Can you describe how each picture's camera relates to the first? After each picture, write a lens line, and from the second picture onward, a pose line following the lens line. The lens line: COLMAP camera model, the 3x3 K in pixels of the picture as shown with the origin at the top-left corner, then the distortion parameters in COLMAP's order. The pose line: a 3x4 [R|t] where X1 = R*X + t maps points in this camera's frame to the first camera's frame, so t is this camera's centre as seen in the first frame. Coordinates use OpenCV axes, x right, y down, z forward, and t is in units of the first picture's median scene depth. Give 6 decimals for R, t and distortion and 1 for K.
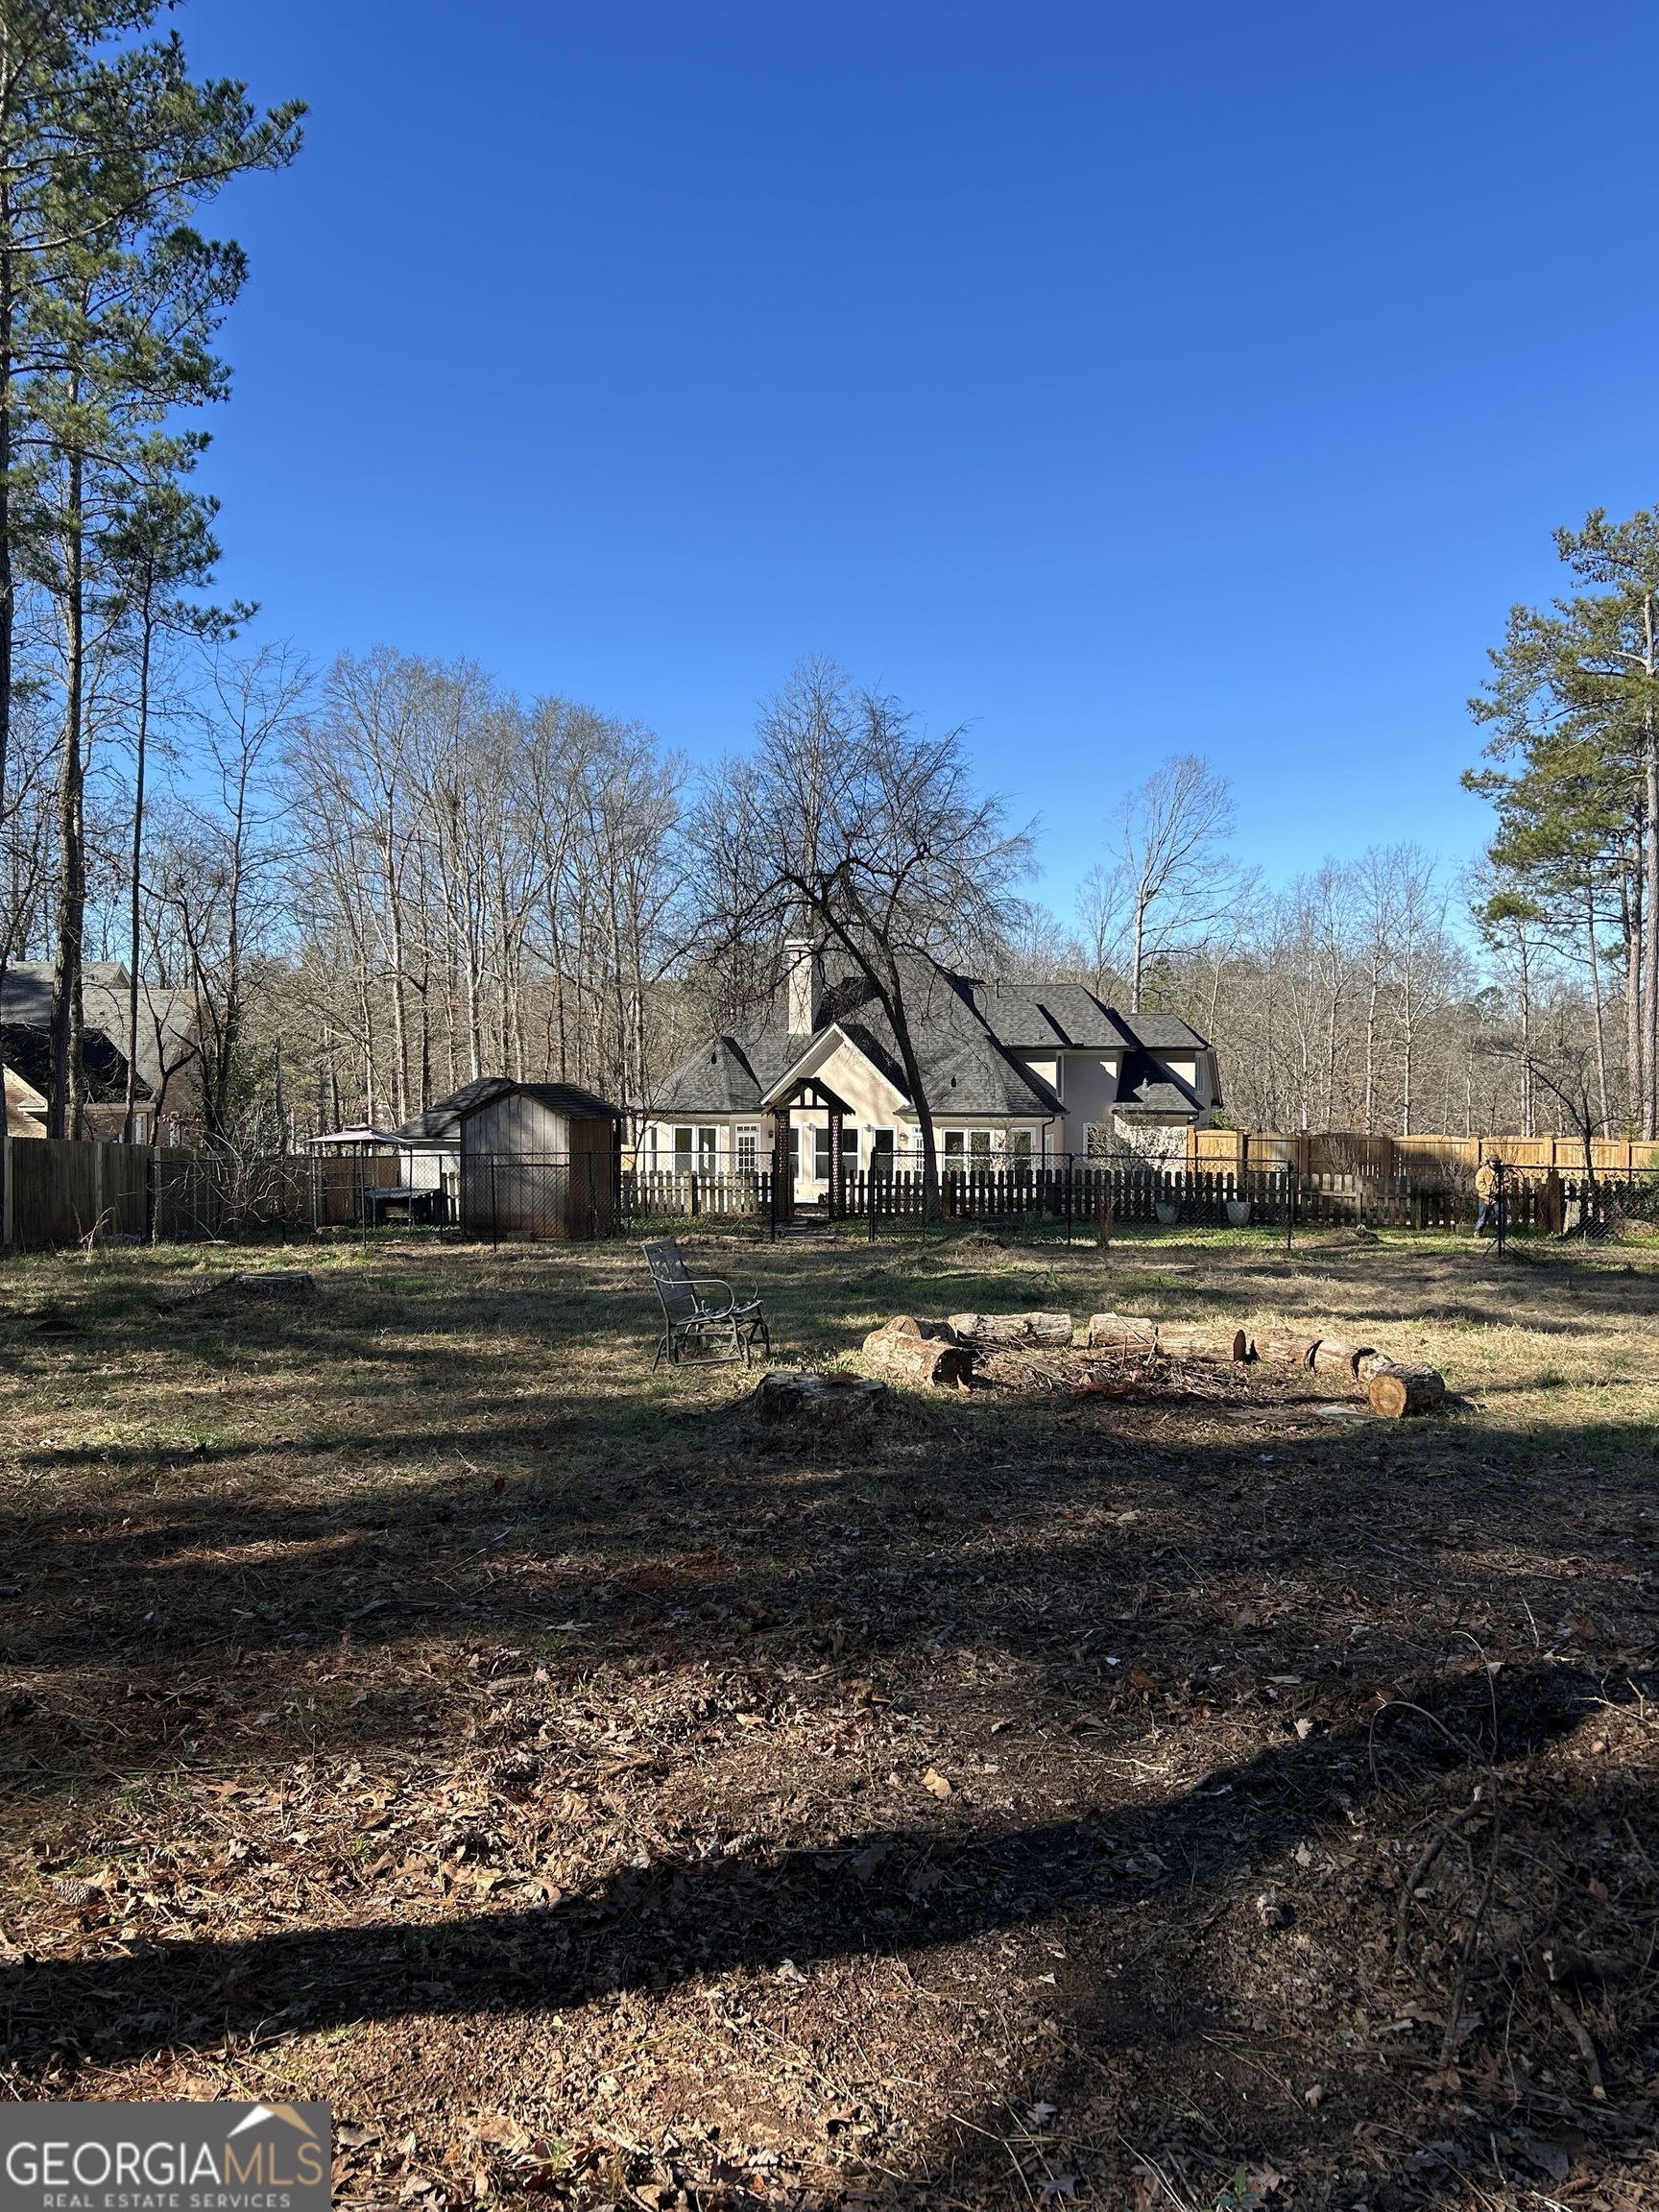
lens RADIAL K [[1813.3, 0, 829.5], [0, 1813.3, 1106.0], [0, 0, 1]] dist [0.003649, 0.004554]
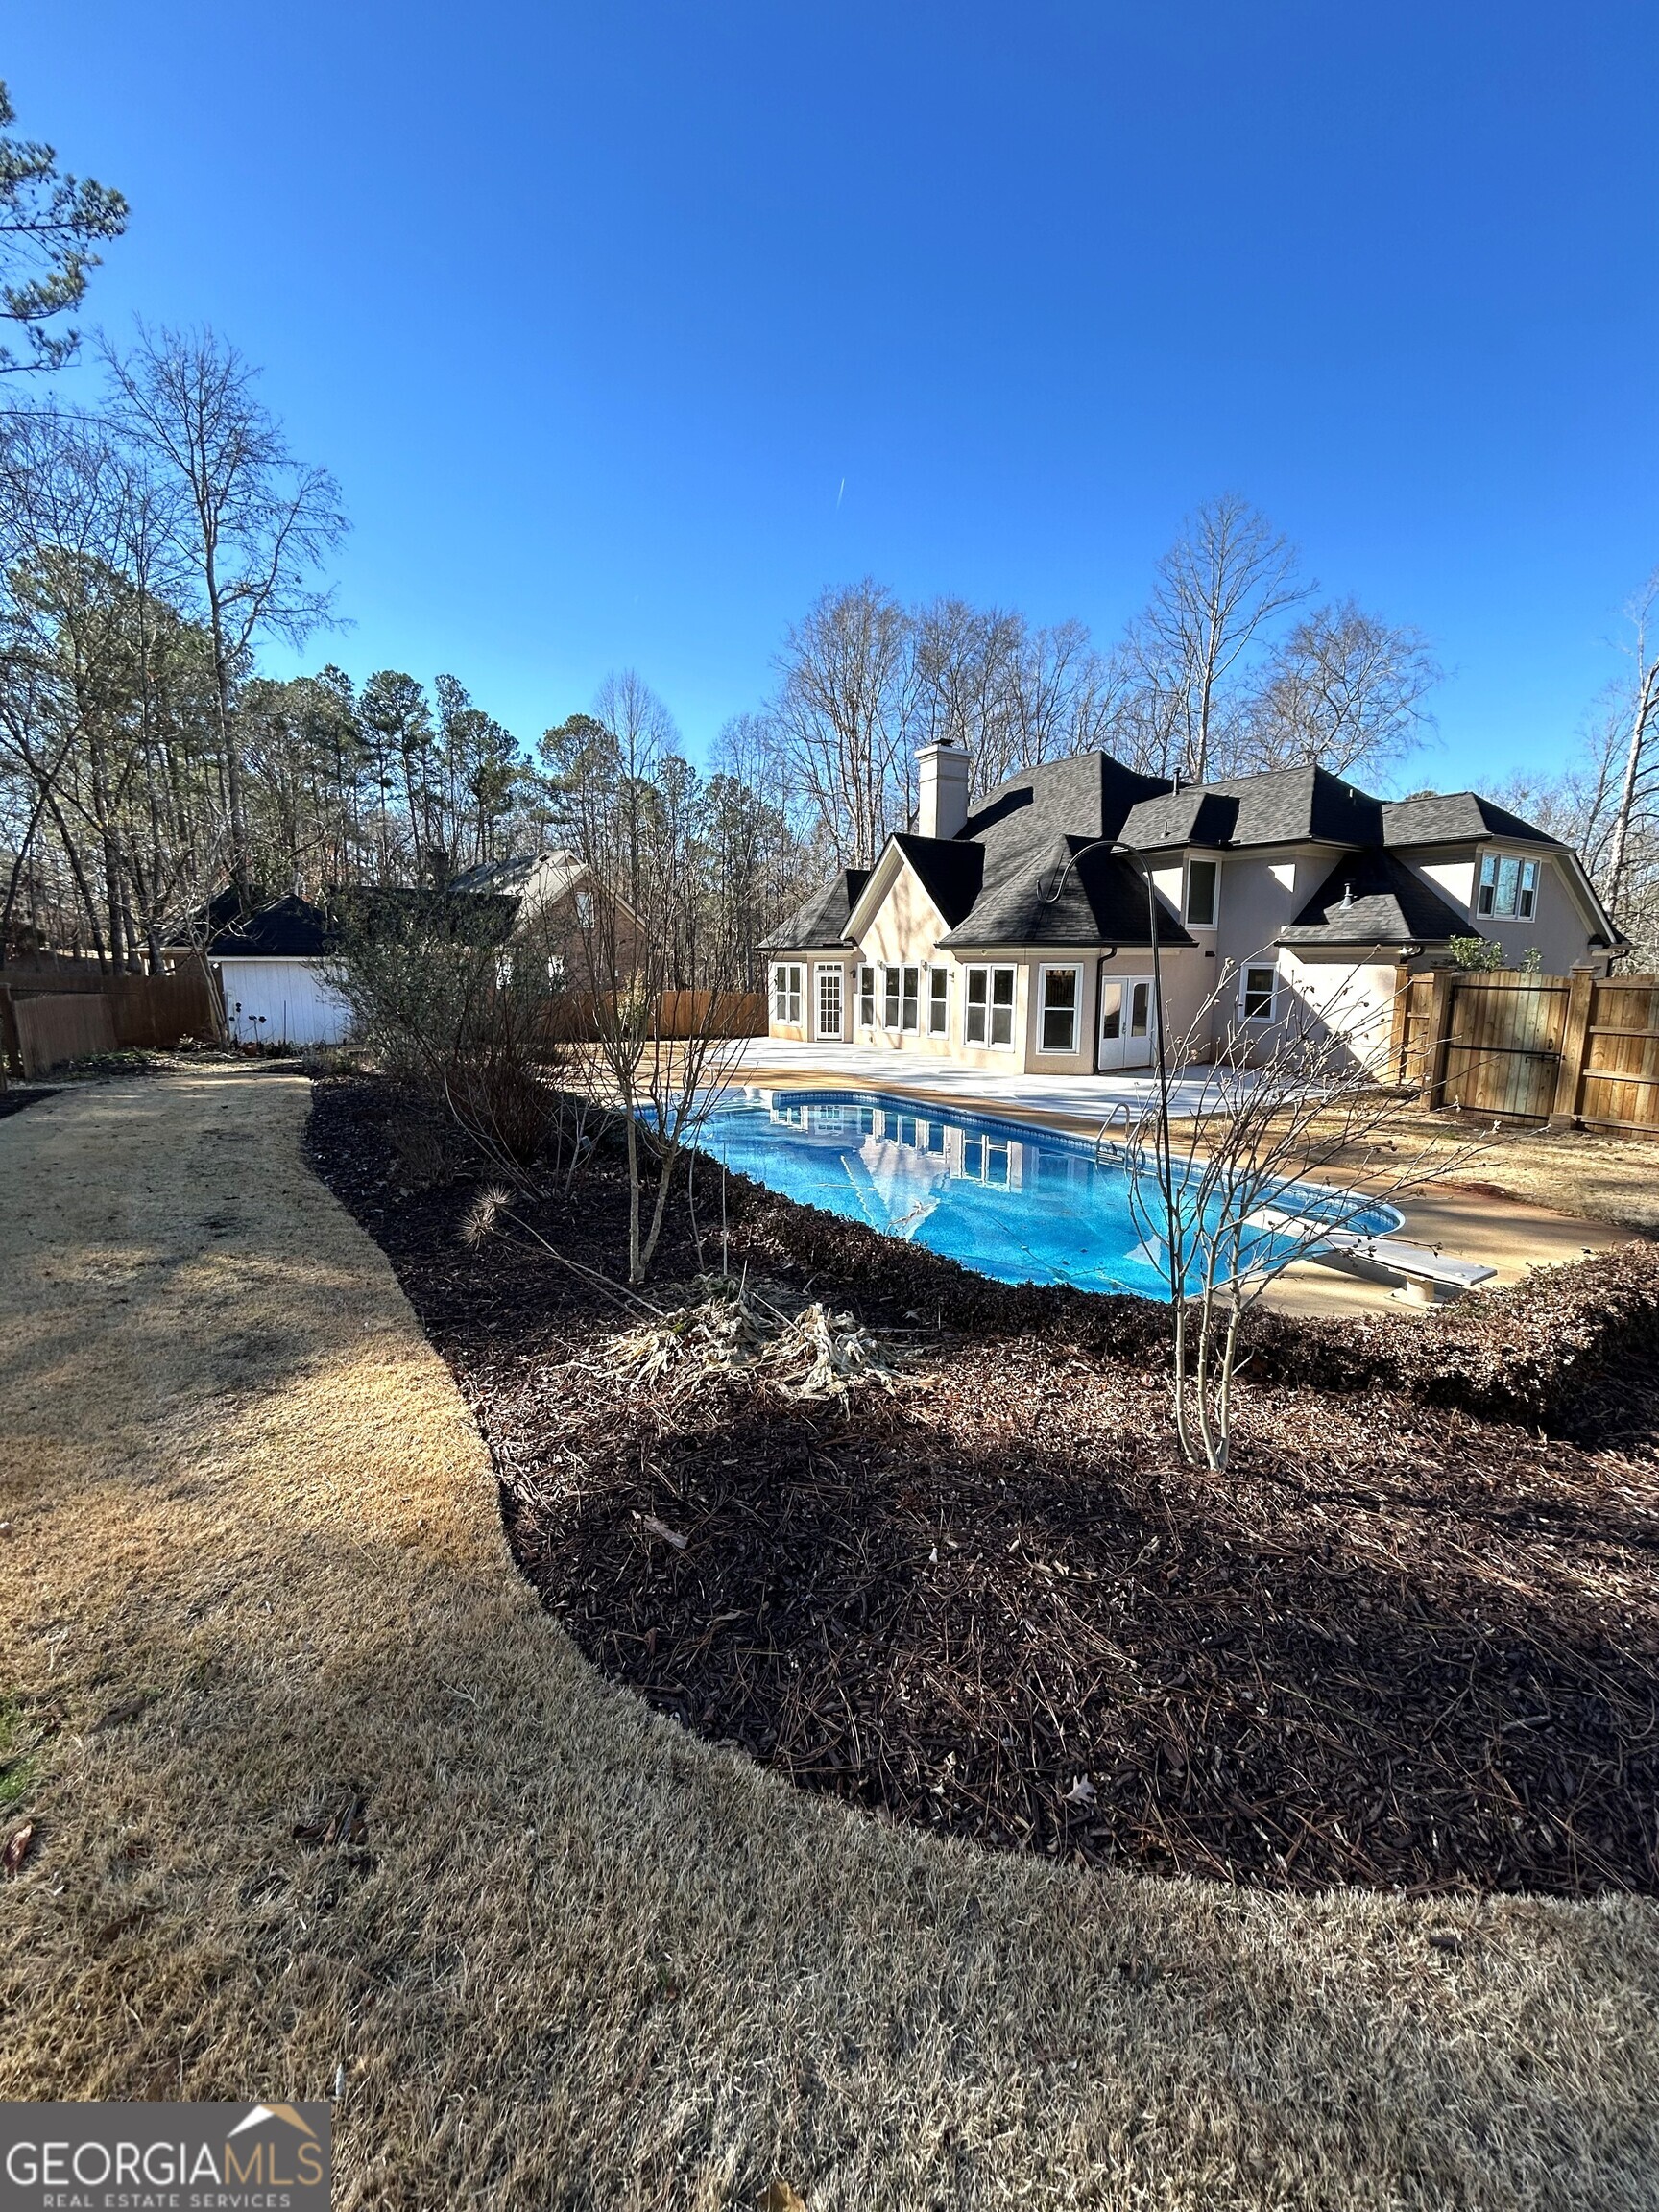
lens RADIAL K [[893.4, 0, 829.5], [0, 893.4, 1106.0], [0, 0, 1]] dist [-0.002035, 0.000775]
pose [[0.769295, 0.101637, -0.630758, 0.242364], [-0.011100, 0.989242, 0.145865, 0.015832], [0.638797, -0.105212, 0.762147, 0.652116]]
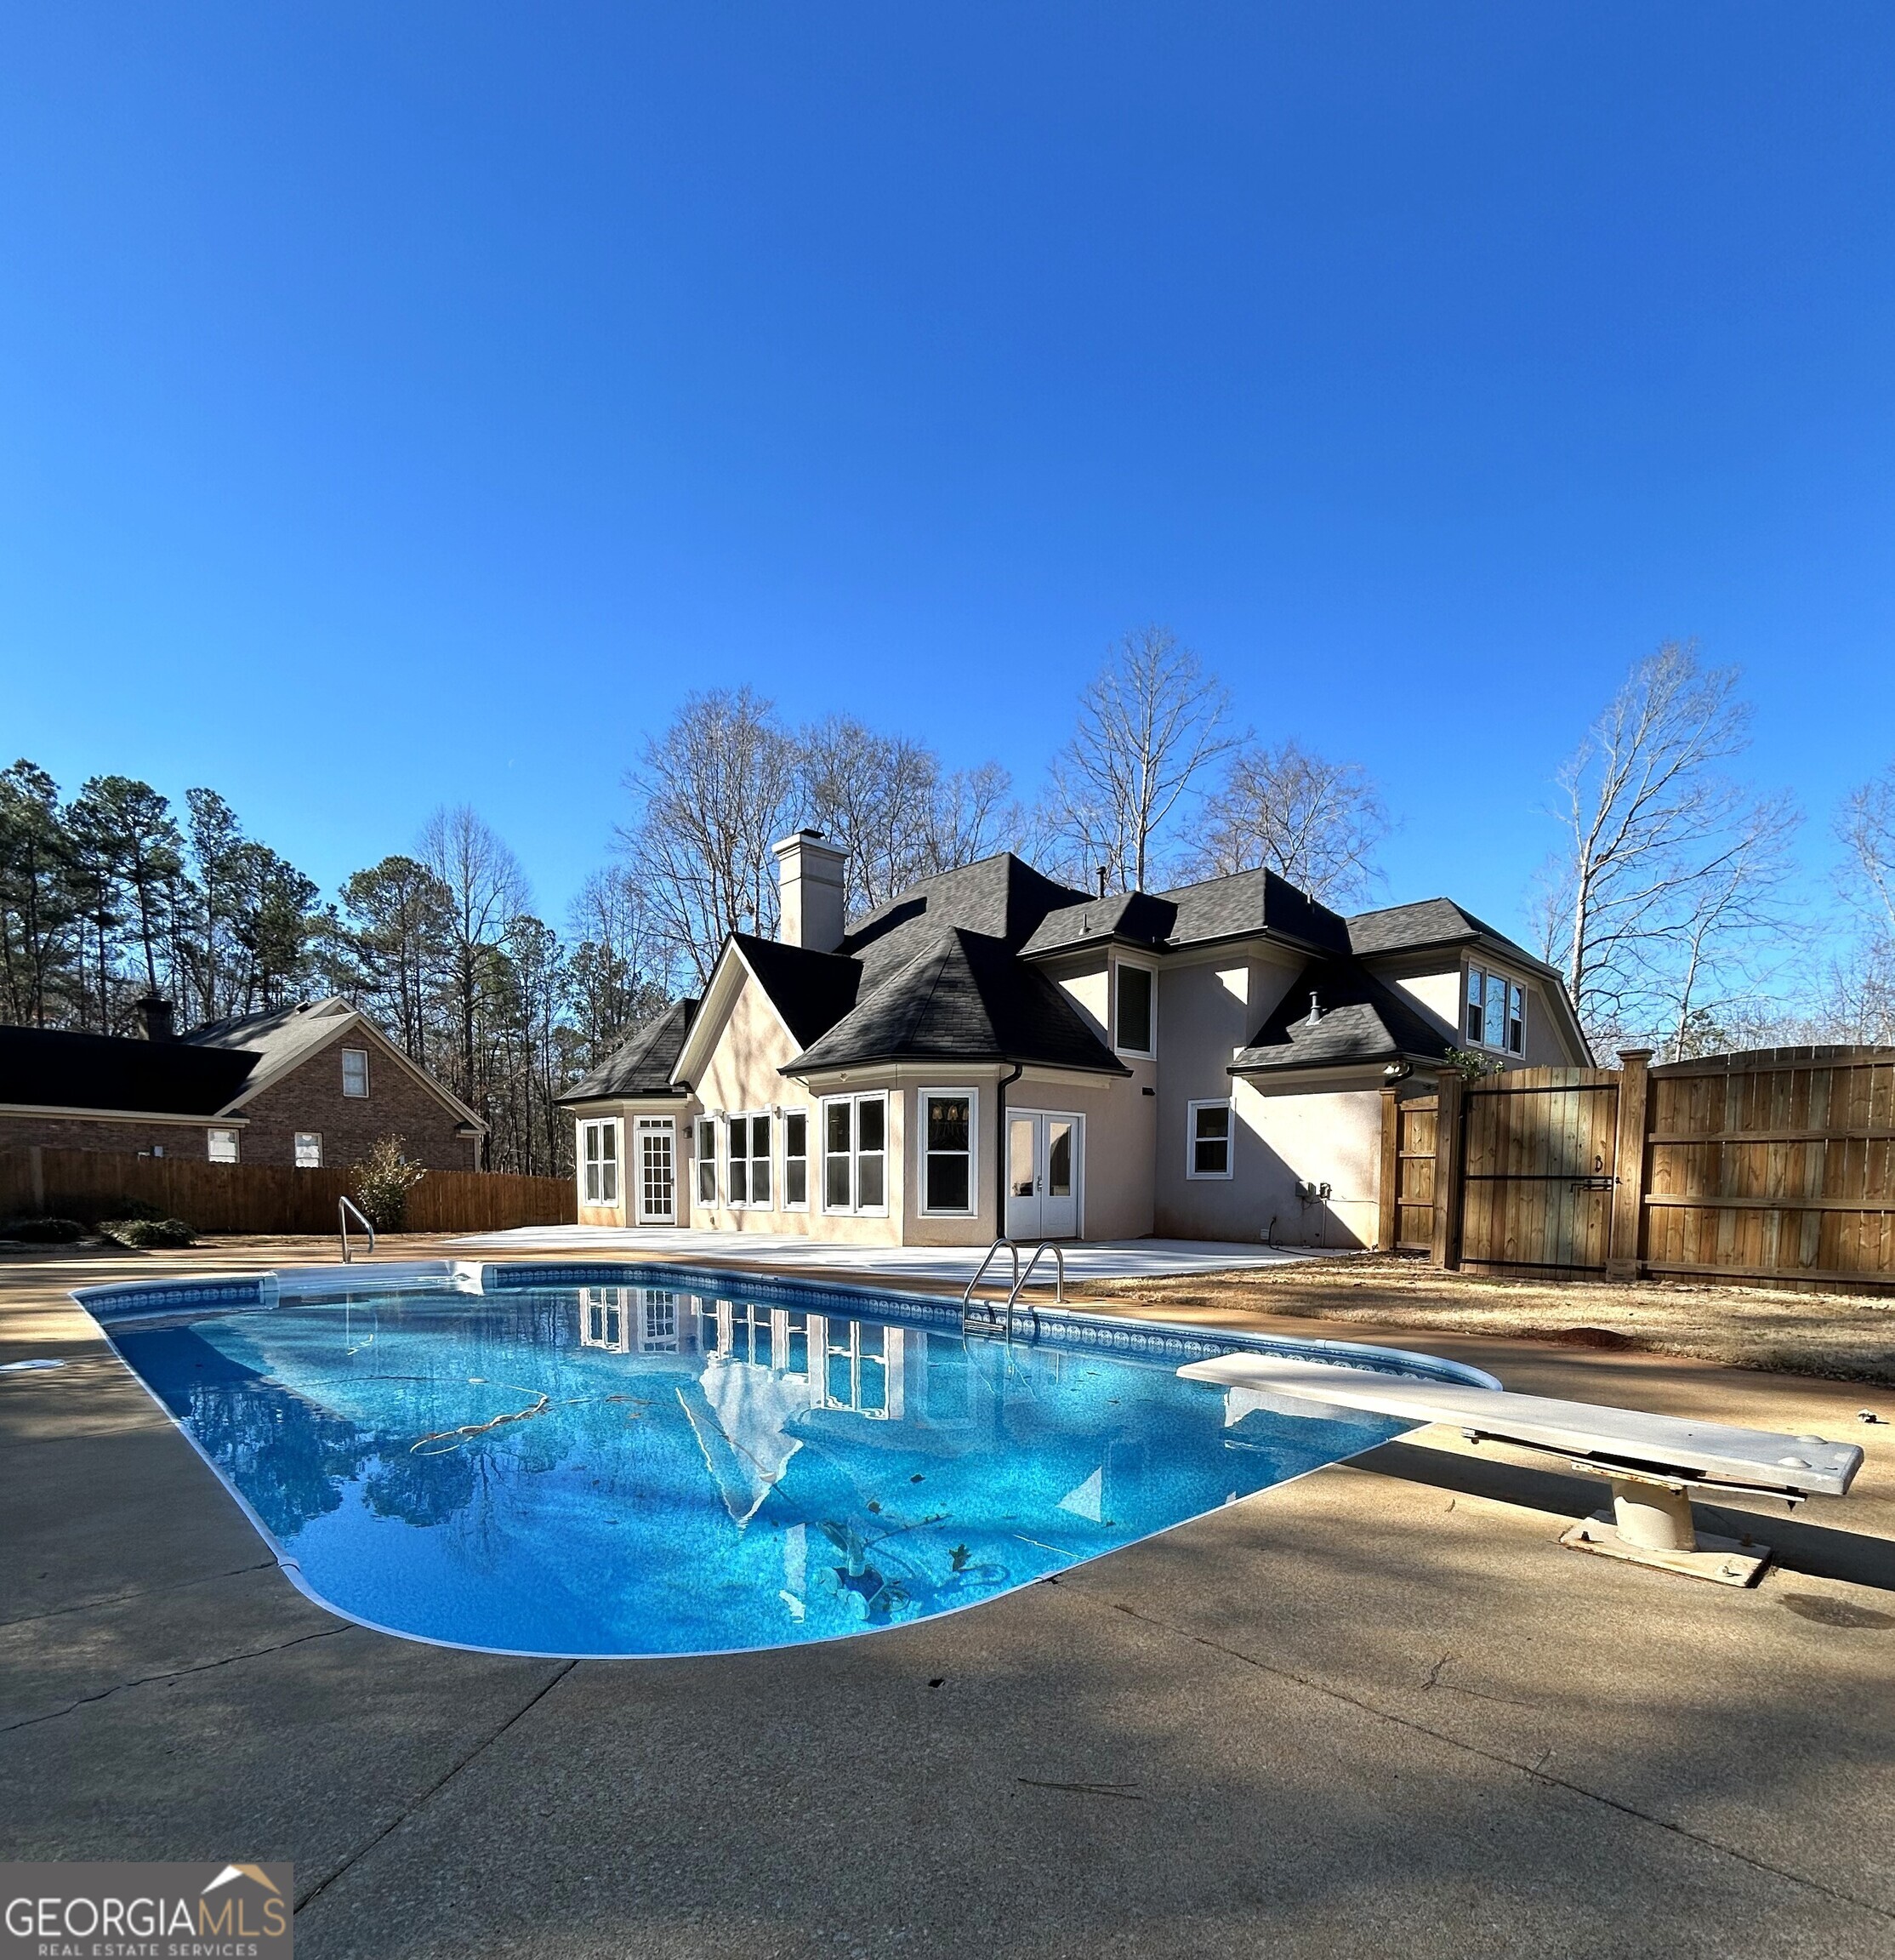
lens RADIAL K [[1020.6, 0, 947.7], [0, 1020.6, 1264.0], [0, 0, 1]] dist [-0.003624, 0.003114]
pose [[0.875493, 0.038276, -0.481713, 0.225182], [-0.011191, 0.998197, 0.058975, 0.039972], [0.483101, -0.046242, 0.874343, 0.726059]]
